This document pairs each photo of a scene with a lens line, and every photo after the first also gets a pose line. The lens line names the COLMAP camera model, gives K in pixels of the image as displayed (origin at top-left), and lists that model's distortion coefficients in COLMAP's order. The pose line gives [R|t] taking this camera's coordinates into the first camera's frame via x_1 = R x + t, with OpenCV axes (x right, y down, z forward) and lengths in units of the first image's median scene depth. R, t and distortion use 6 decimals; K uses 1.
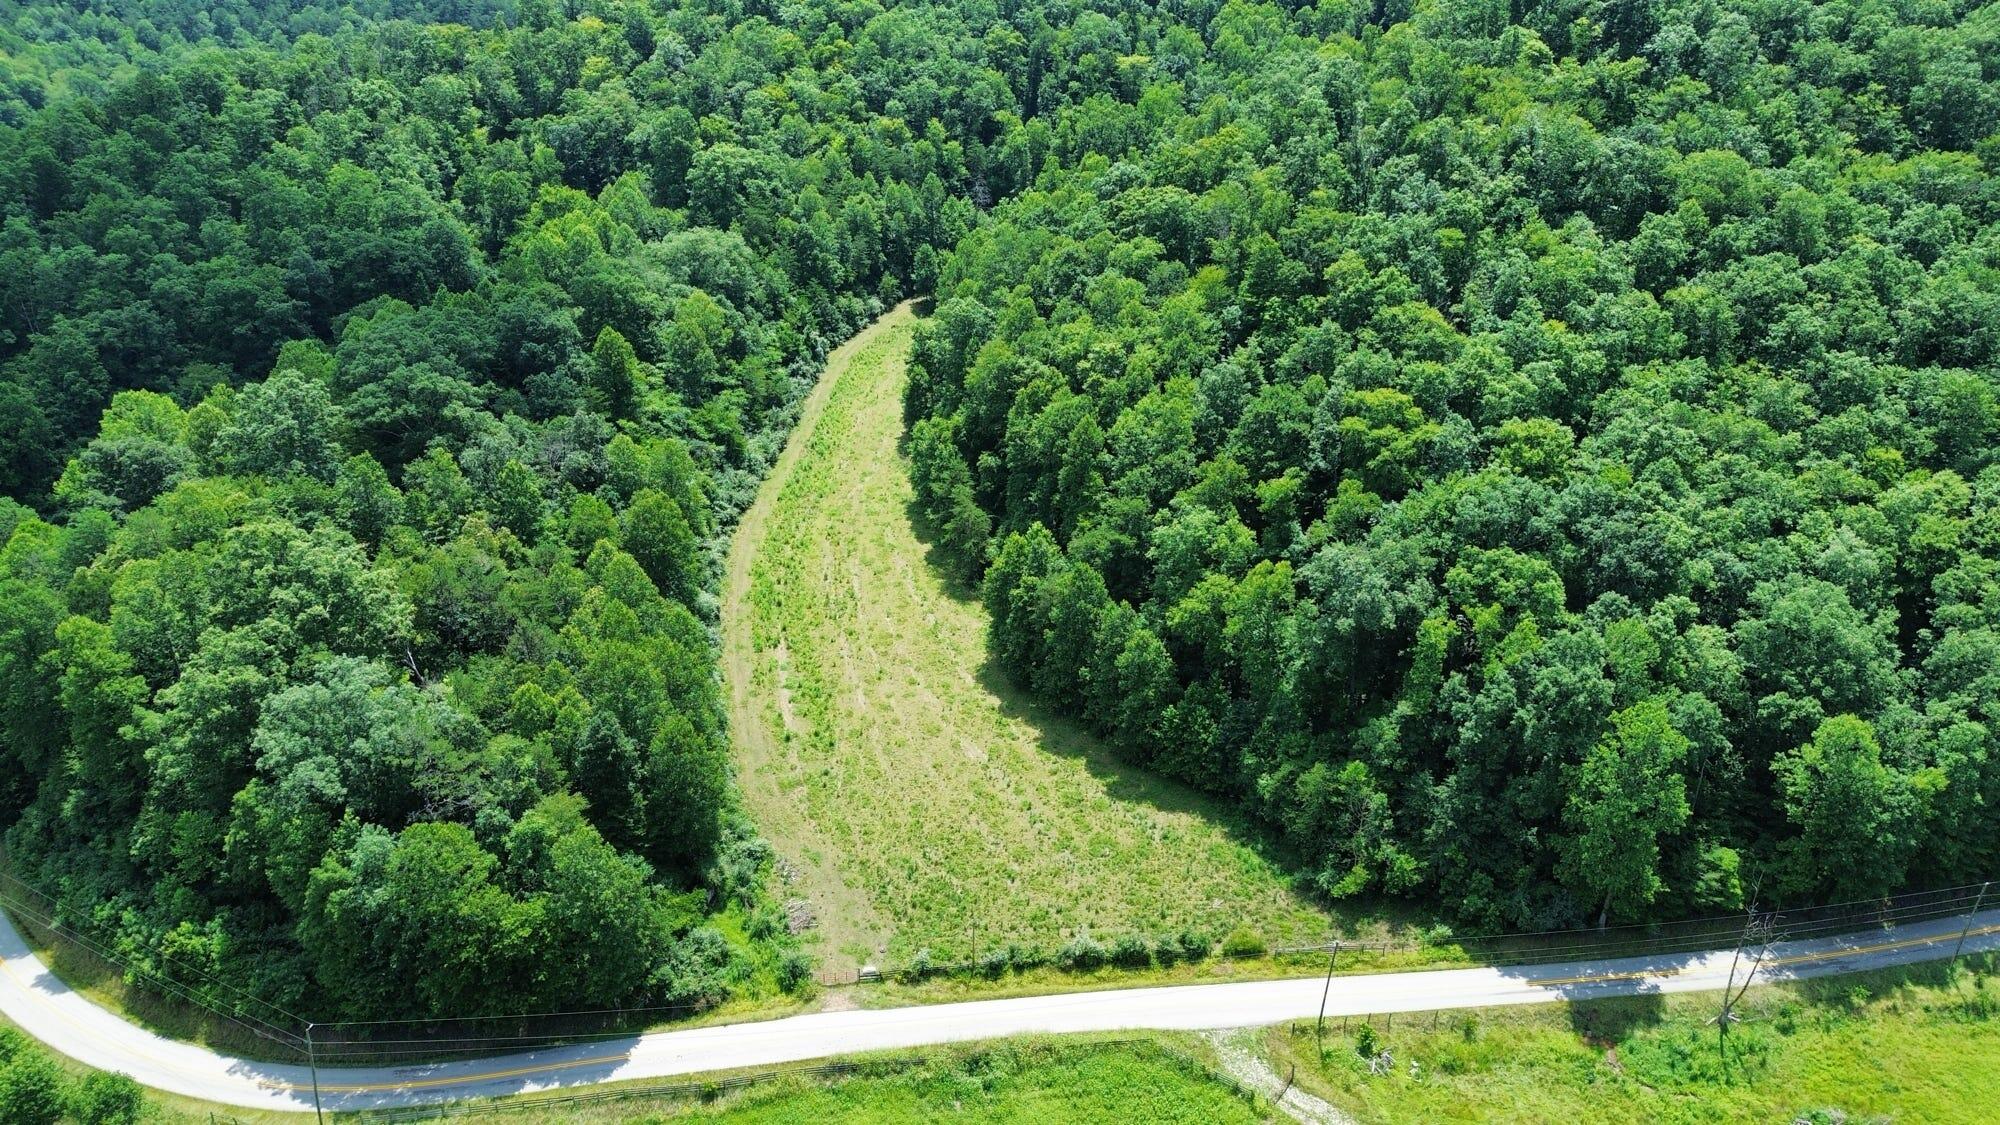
lens RADIAL K [[1432.3, 0, 994.7], [0, 1432.3, 566.0], [0, 0, 1]] dist [0.078380, -0.071160]
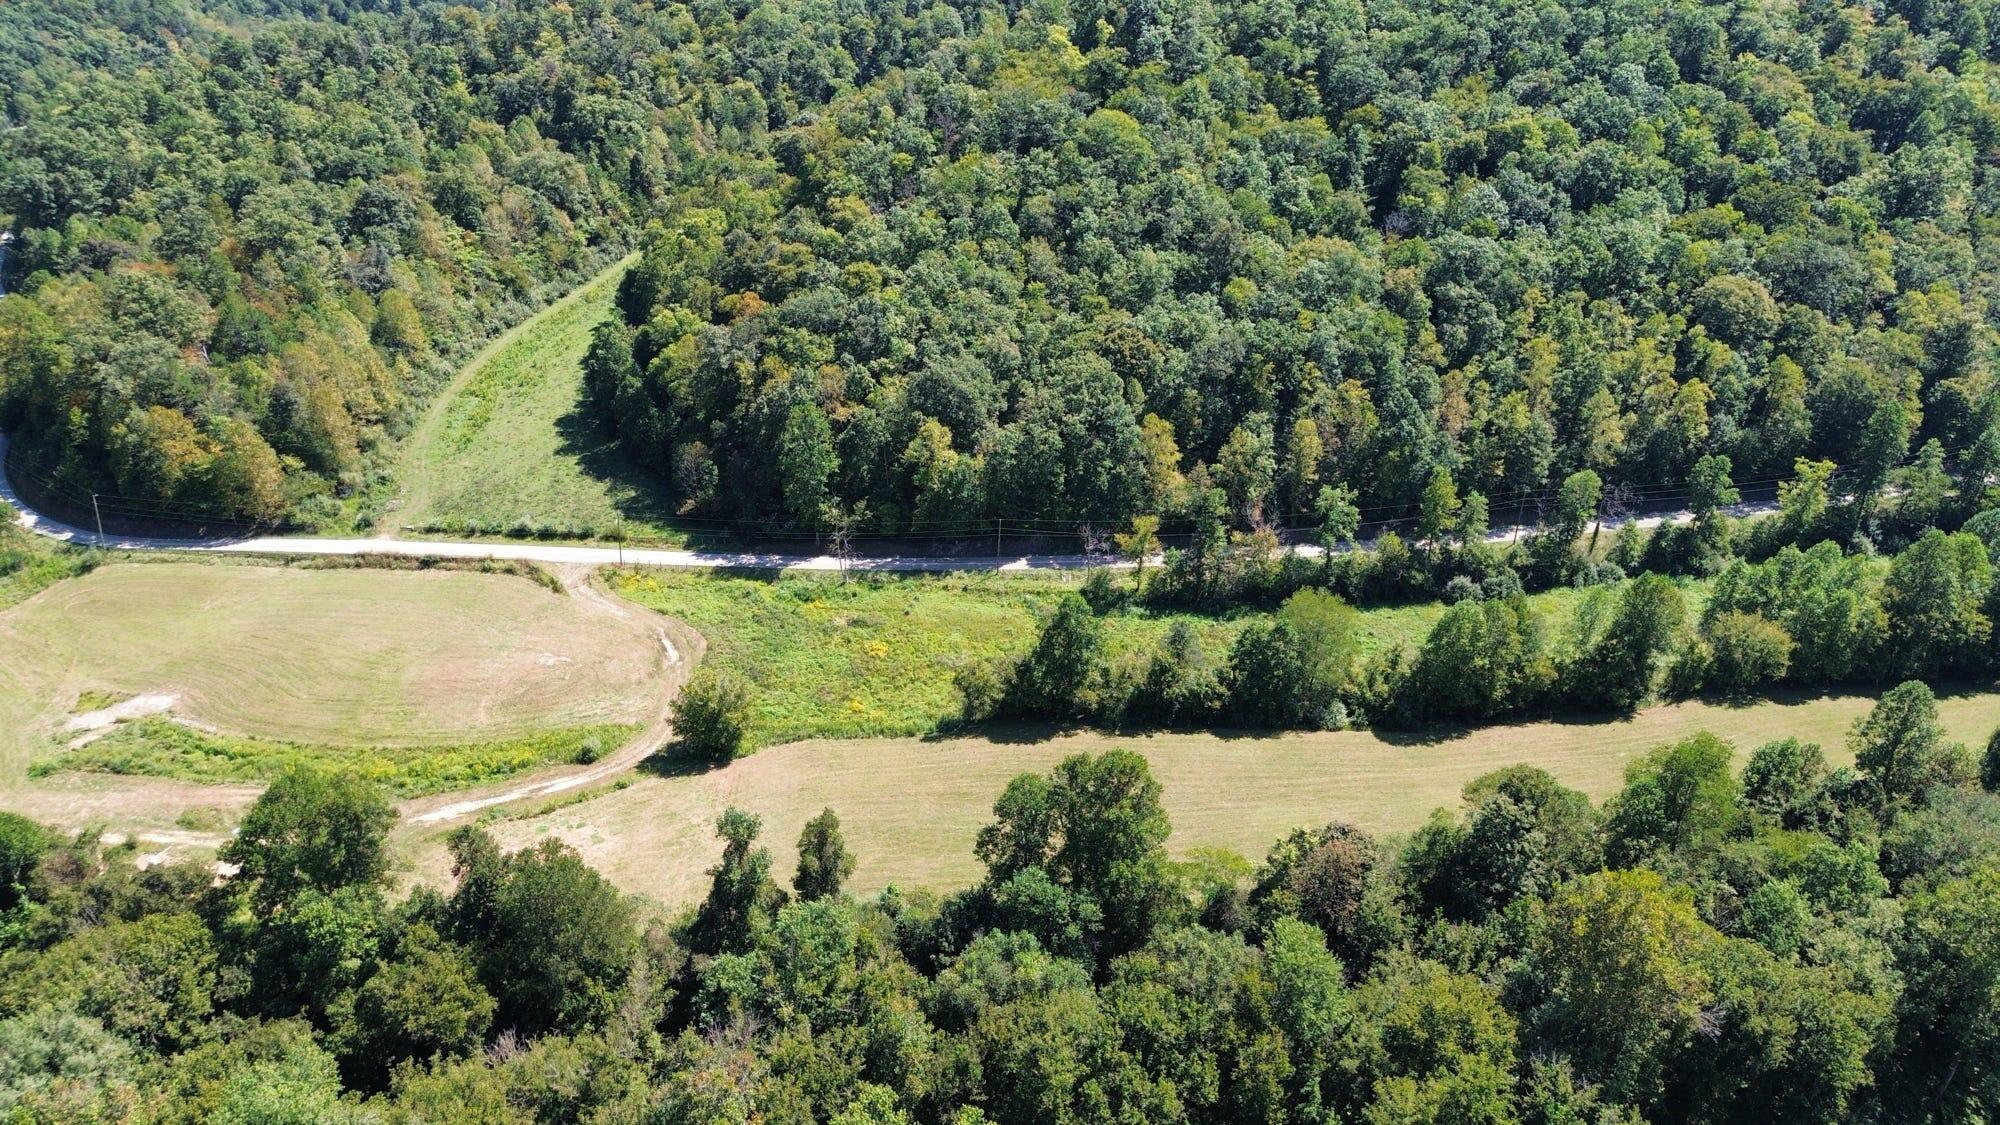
lens RADIAL K [[1412.2, 0, 996.9], [0, 1412.2, 587.9], [0, 0, 1]] dist [0.069605, -0.064171]
pose [[0.985342, 0.077036, -0.152207, 0.533806], [-0.073219, 0.996848, 0.030539, 0.140127], [0.154079, -0.018947, 0.987877, -0.391871]]
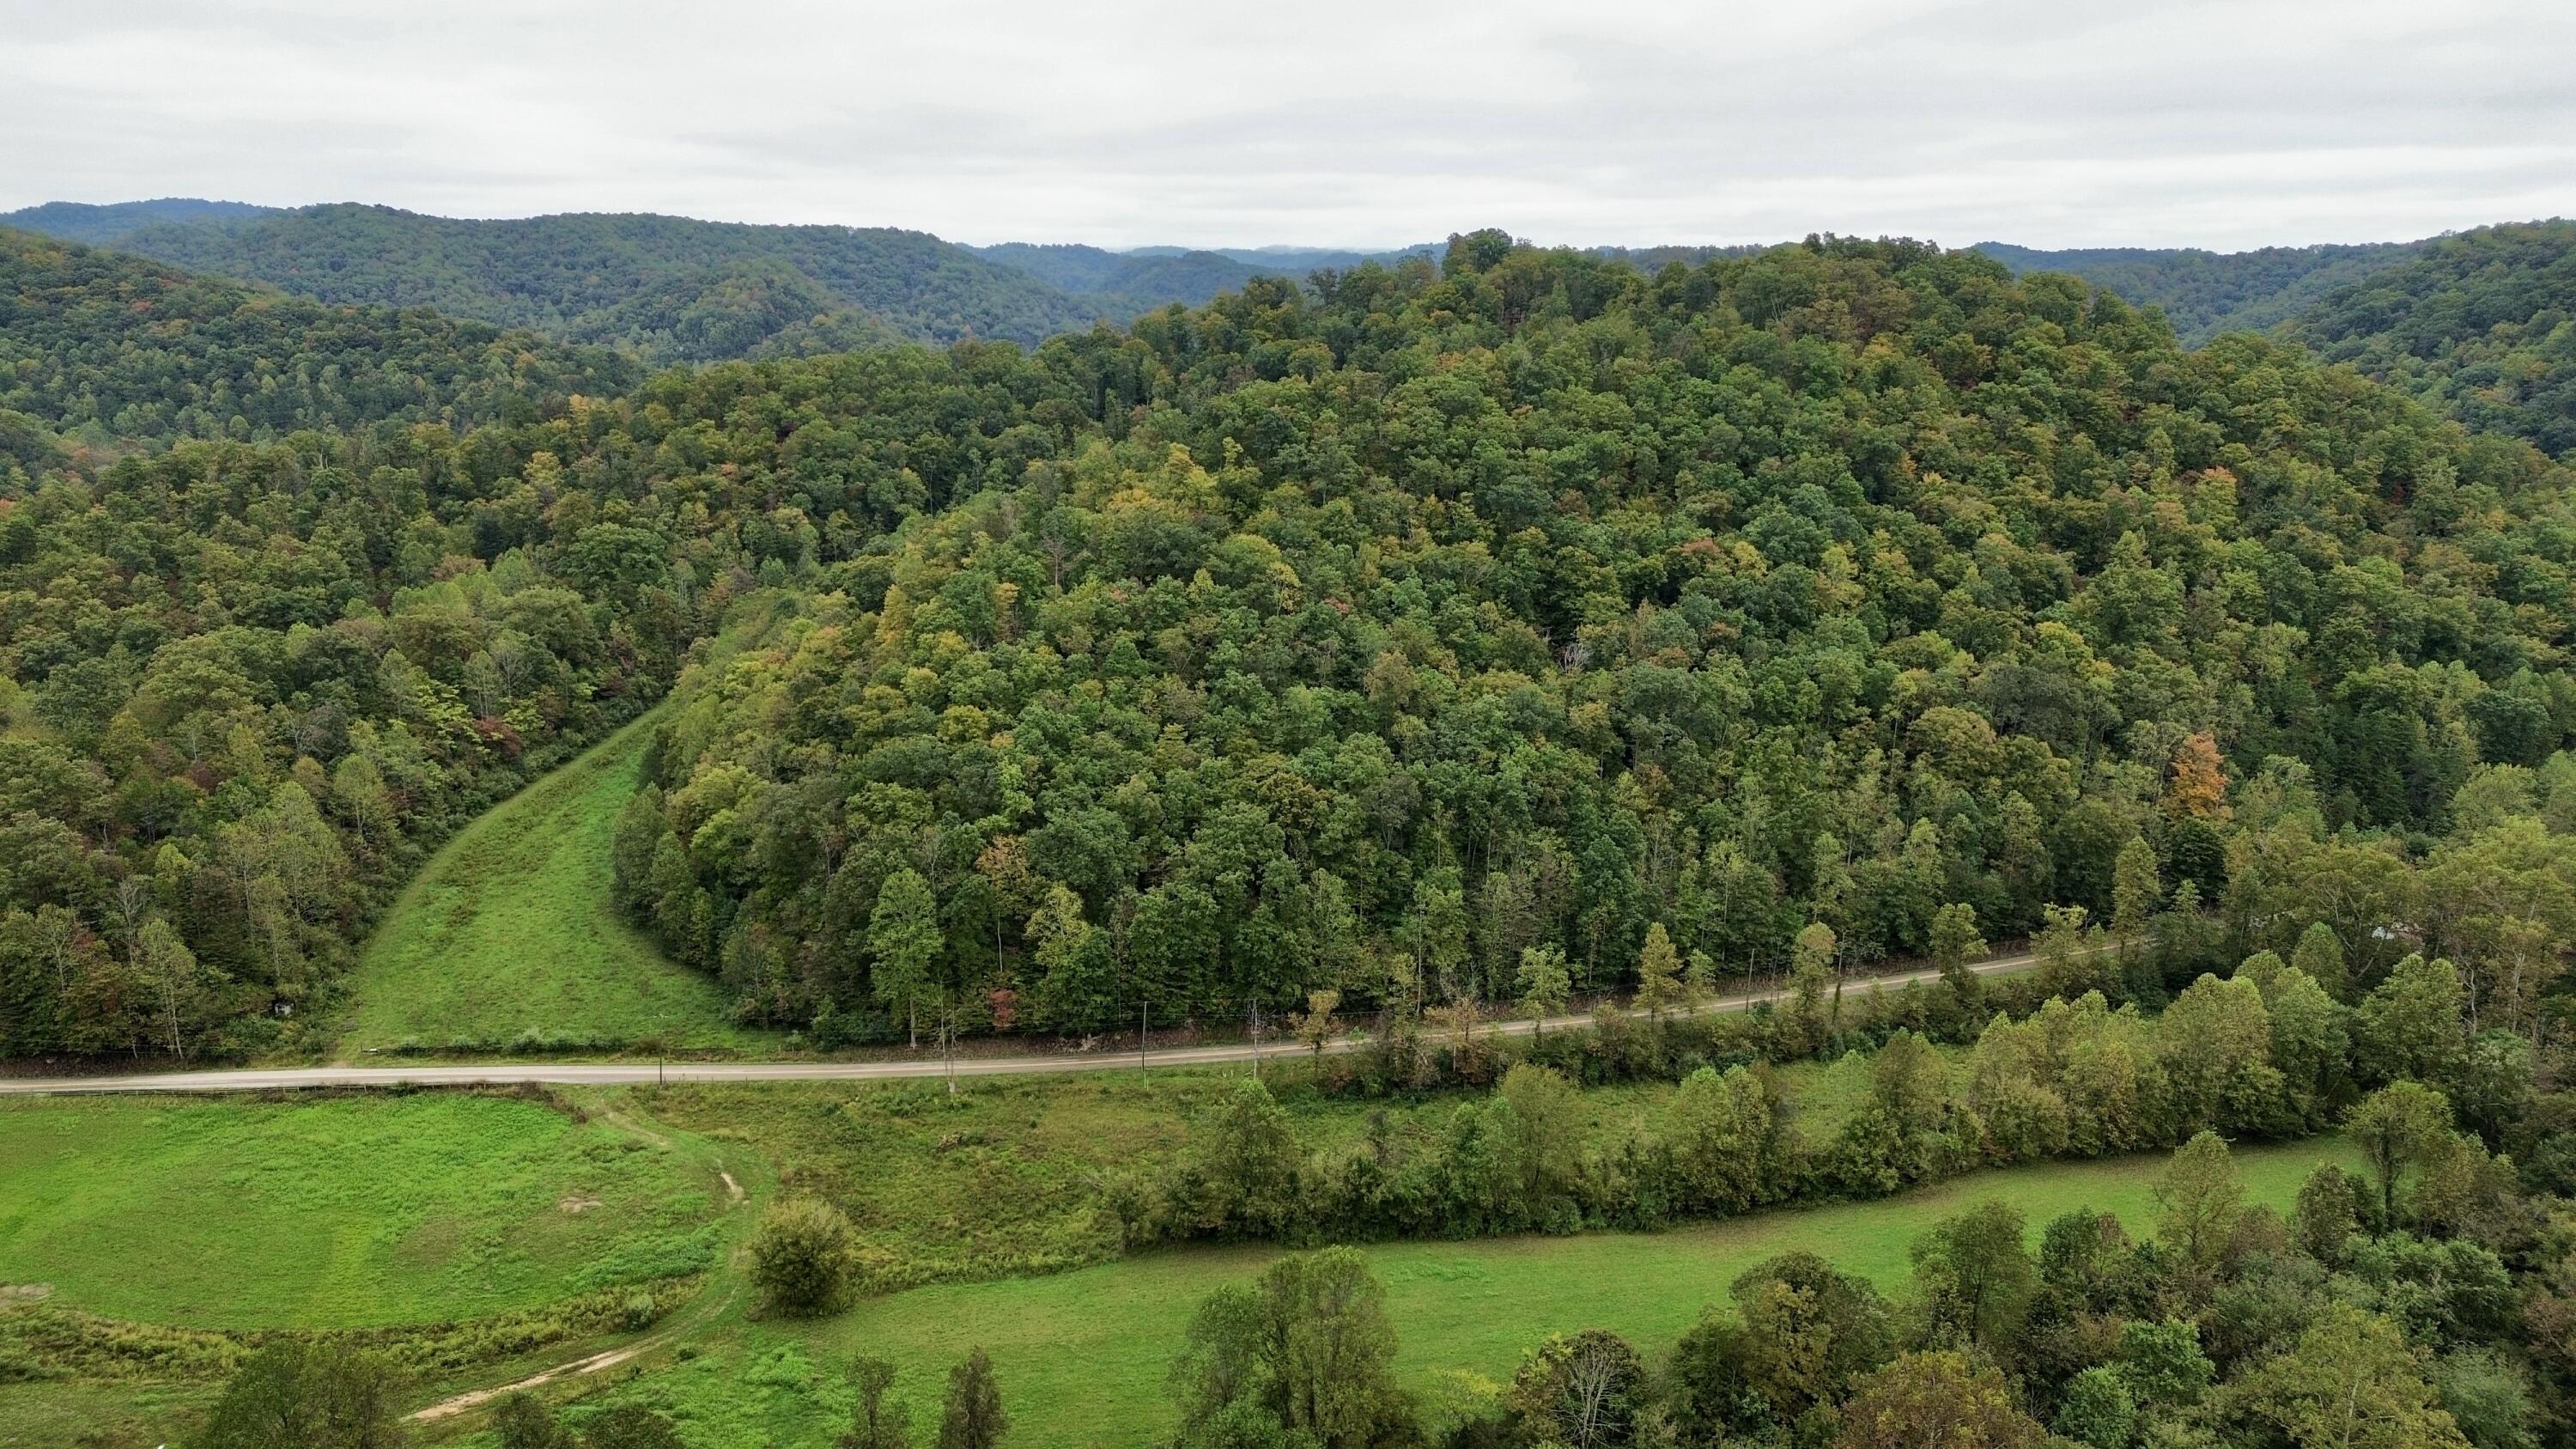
lens RADIAL K [[1831.7, 0, 1281.1], [0, 1831.7, 732.9], [0, 0, 1]] dist [0.090711, -0.086085]
pose [[0.998711, 0.021577, -0.045943, 0.504634], [-0.030175, 0.980219, -0.195601, 0.174831], [0.040814, 0.196735, 0.979607, -0.475487]]
